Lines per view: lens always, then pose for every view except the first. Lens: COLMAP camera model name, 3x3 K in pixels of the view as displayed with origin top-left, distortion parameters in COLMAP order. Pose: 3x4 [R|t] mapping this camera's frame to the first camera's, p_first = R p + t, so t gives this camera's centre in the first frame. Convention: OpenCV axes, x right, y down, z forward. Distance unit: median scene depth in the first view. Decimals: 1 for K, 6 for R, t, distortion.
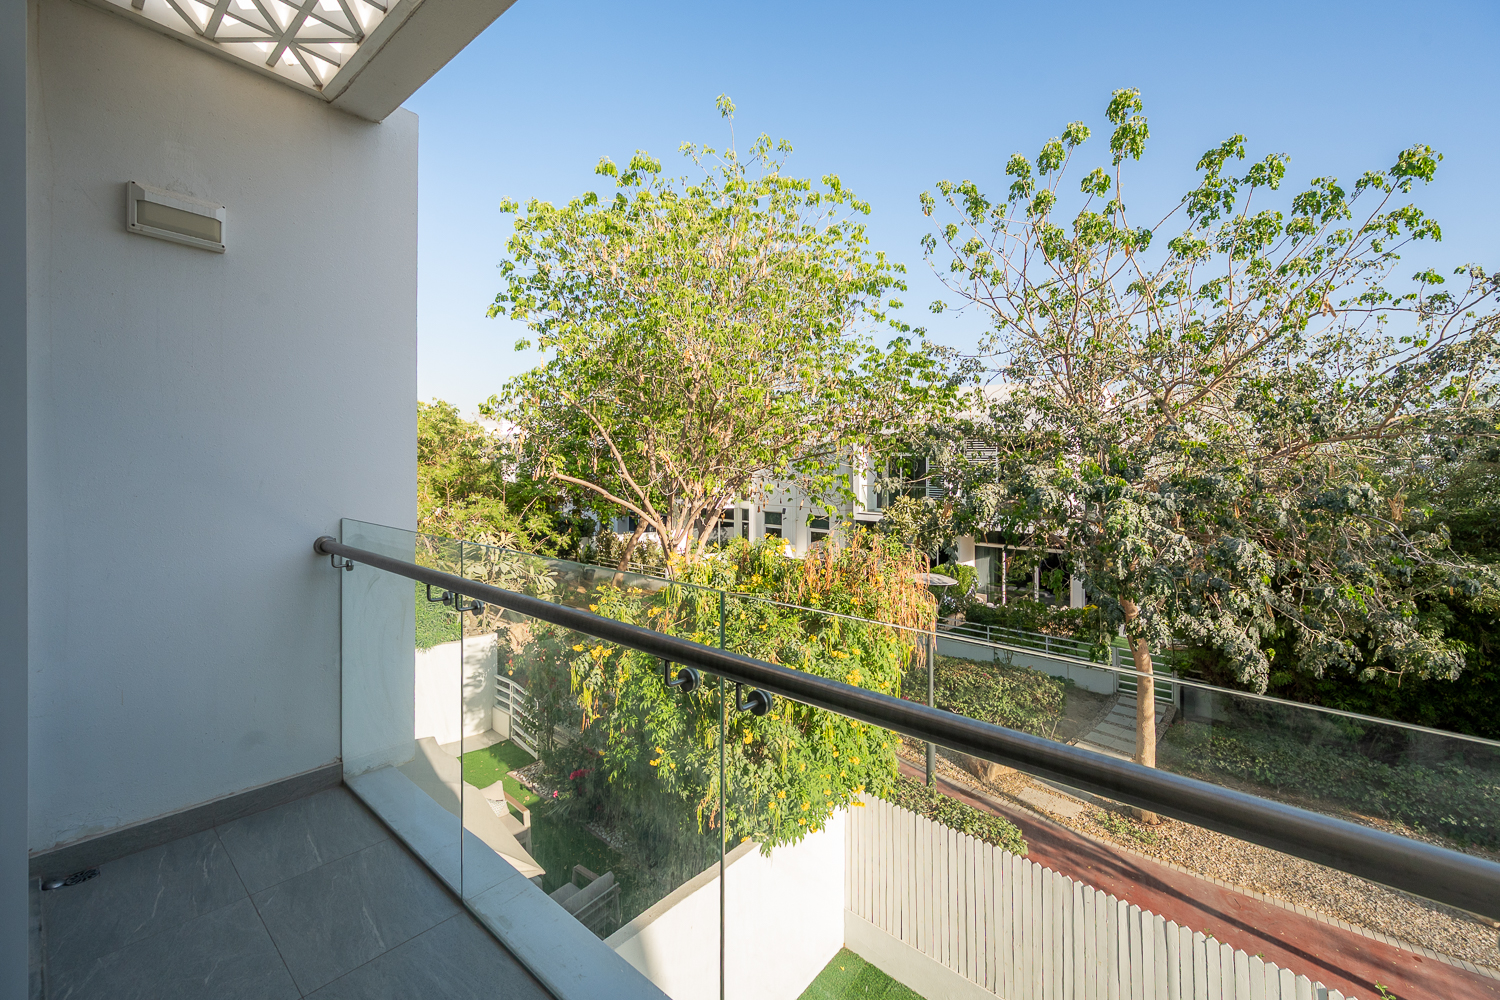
lens RADIAL K [[590.7, 0, 751.1], [0, 590.7, 479.3], [0, 0, 1]] dist [0.000255, -0.000107]
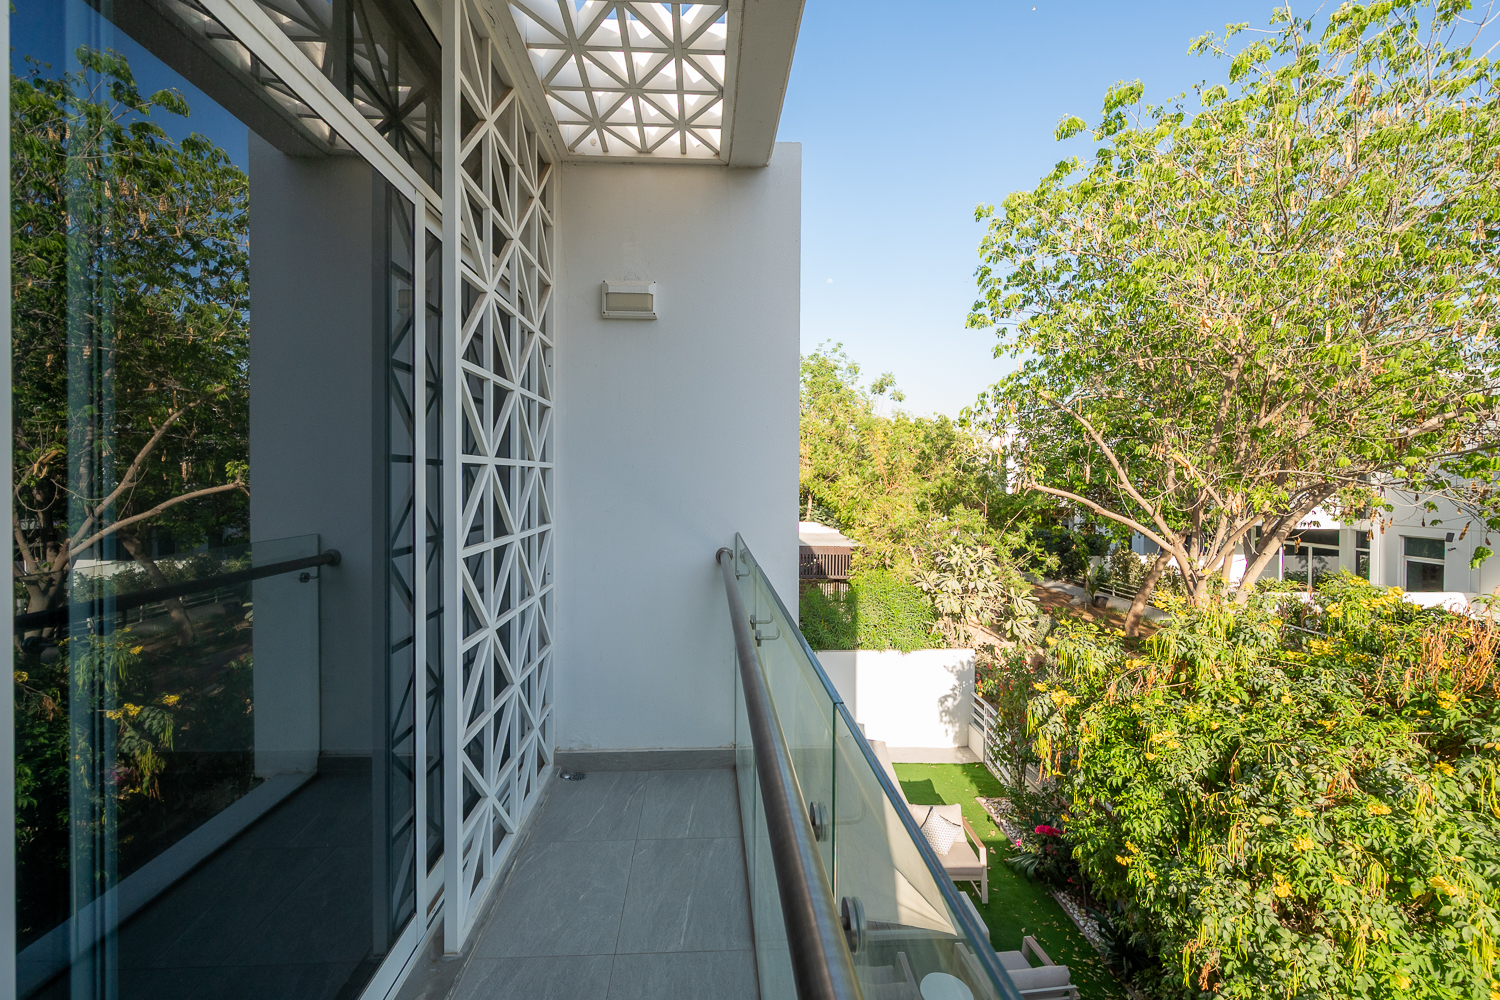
lens RADIAL K [[598.9, 0, 750.0], [0, 598.9, 500.0], [0, 0, 1]] dist [0.002640, 0.000424]
pose [[0.679219, 0.005600, -0.733914, 0.067066], [0.008284, 0.999849, 0.015297, -0.005737], [0.733889, -0.016470, 0.679070, 0.101097]]
